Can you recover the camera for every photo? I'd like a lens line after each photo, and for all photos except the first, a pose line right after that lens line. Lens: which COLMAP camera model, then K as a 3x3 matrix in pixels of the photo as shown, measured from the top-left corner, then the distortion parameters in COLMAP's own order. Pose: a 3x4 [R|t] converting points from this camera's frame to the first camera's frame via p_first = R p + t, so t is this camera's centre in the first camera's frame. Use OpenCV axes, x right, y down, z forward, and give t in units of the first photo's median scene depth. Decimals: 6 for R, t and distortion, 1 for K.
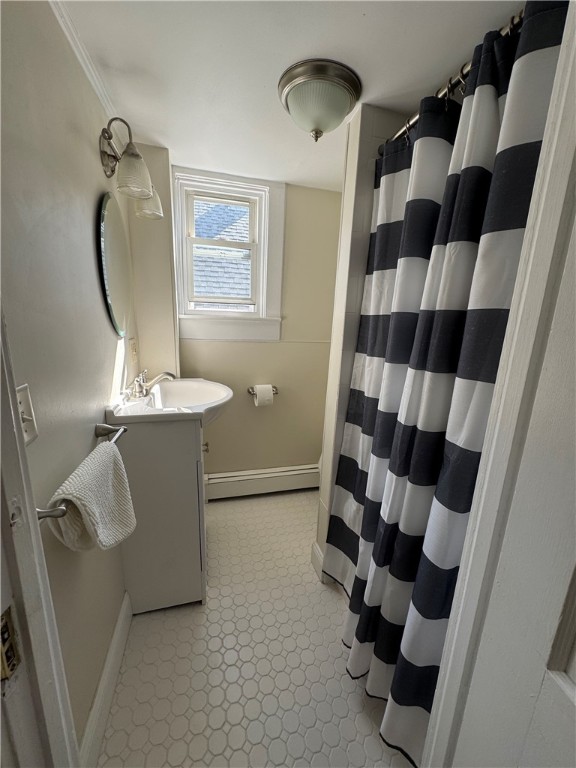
lens RADIAL K [[306.1, 0, 287.9], [0, 306.1, 384.1], [0, 0, 1]] dist [-0.006223, 0.001533]
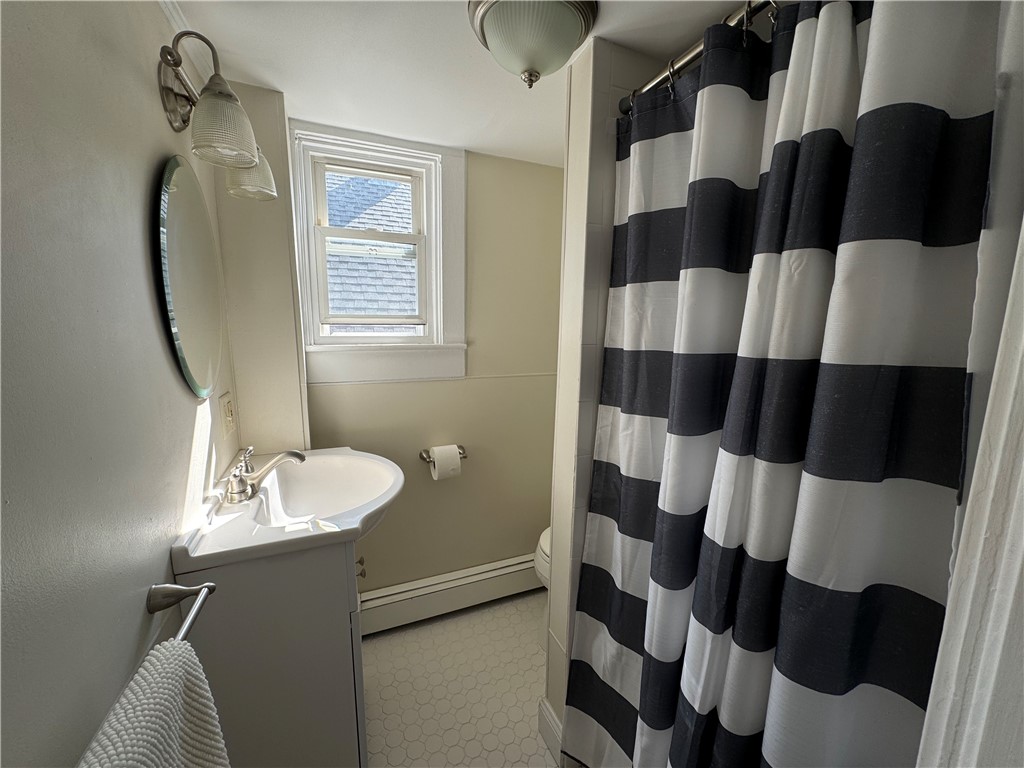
lens RADIAL K [[408.1, 0, 509.8], [0, 408.1, 382.9], [0, 0, 1]] dist [-0.006223, 0.001533]
pose [[0.989987, -0.047720, 0.132849, -0.084651], [0.056511, 0.996399, -0.063208, -0.114200], [-0.129354, 0.070083, 0.989119, 0.183983]]
